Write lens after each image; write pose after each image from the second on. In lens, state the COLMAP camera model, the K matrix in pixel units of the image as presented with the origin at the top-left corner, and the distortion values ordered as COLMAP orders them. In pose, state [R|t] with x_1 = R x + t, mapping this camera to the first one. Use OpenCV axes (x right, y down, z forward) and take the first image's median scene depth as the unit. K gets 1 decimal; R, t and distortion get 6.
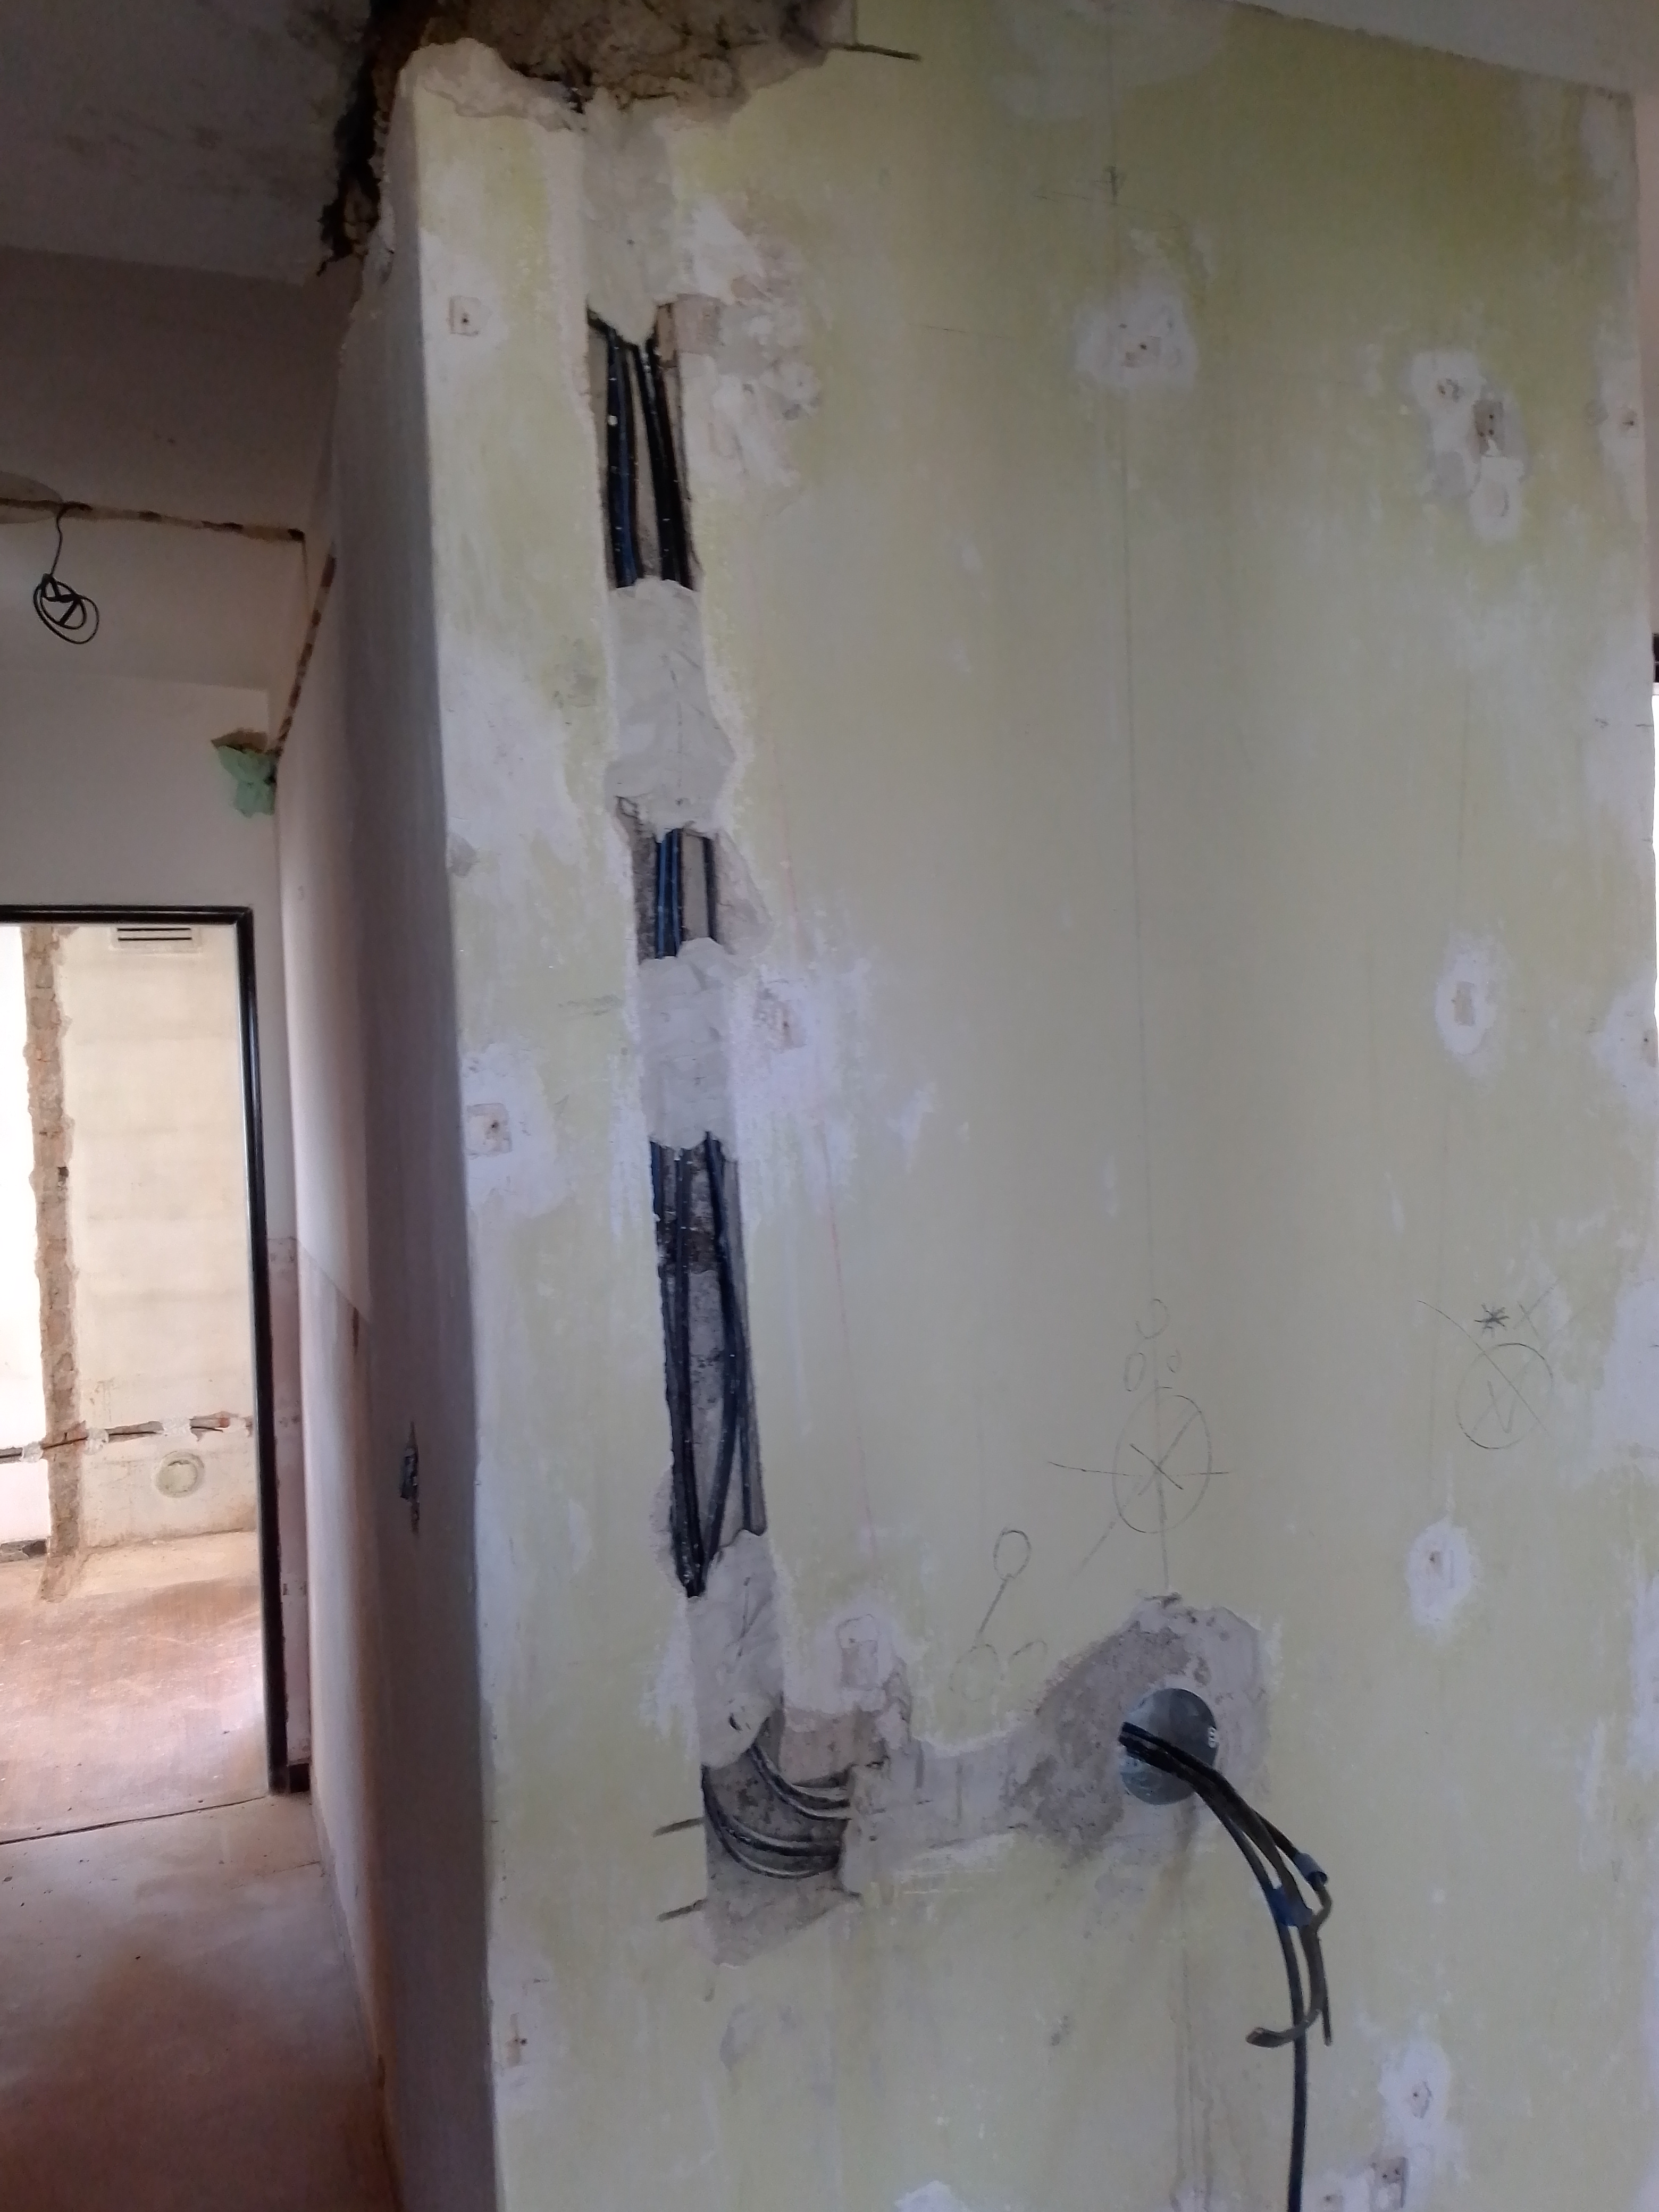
lens RADIAL K [[1646.4, 0, 829.5], [0, 1646.4, 1106.0], [0, 0, 1]] dist [0.133294, -0.208828]
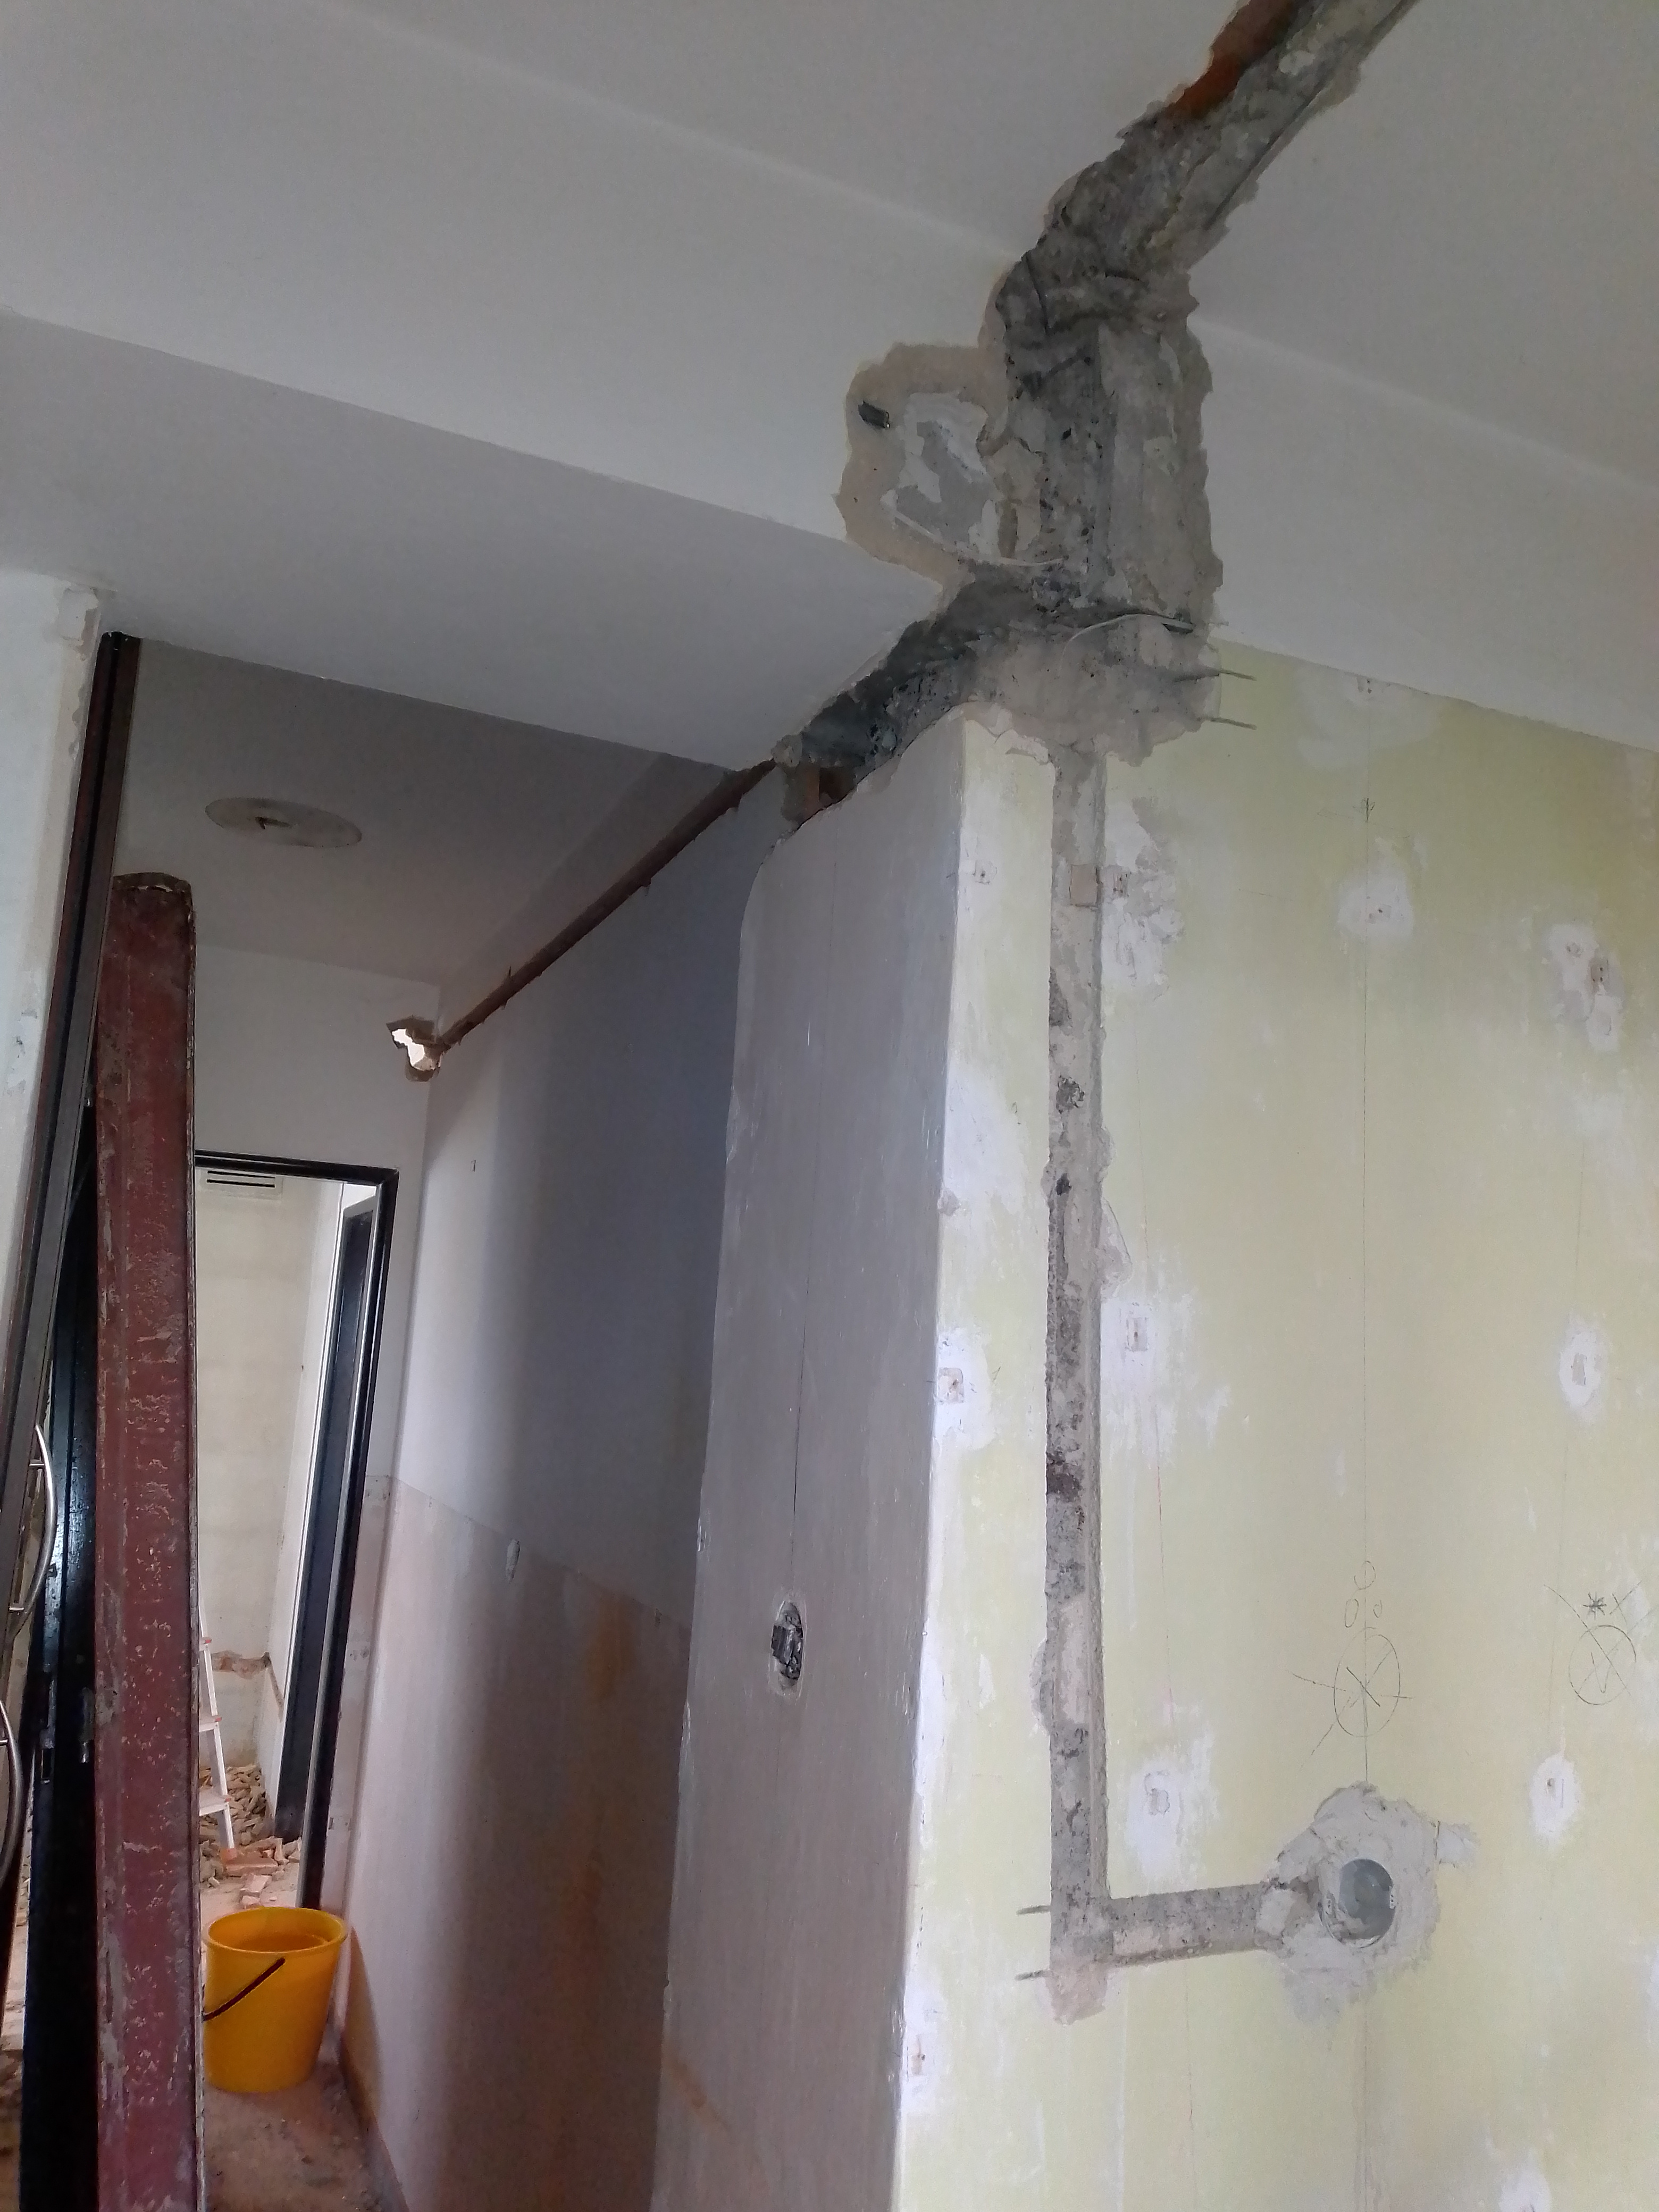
lens RADIAL K [[1646.4, 0, 829.5], [0, 1646.4, 1106.0], [0, 0, 1]] dist [0.133294, -0.208828]
pose [[0.994724, 0.101524, 0.014757, -0.317185], [-0.097263, 0.979013, -0.179088, 0.039165], [-0.032629, 0.176708, 0.983722, -0.441847]]
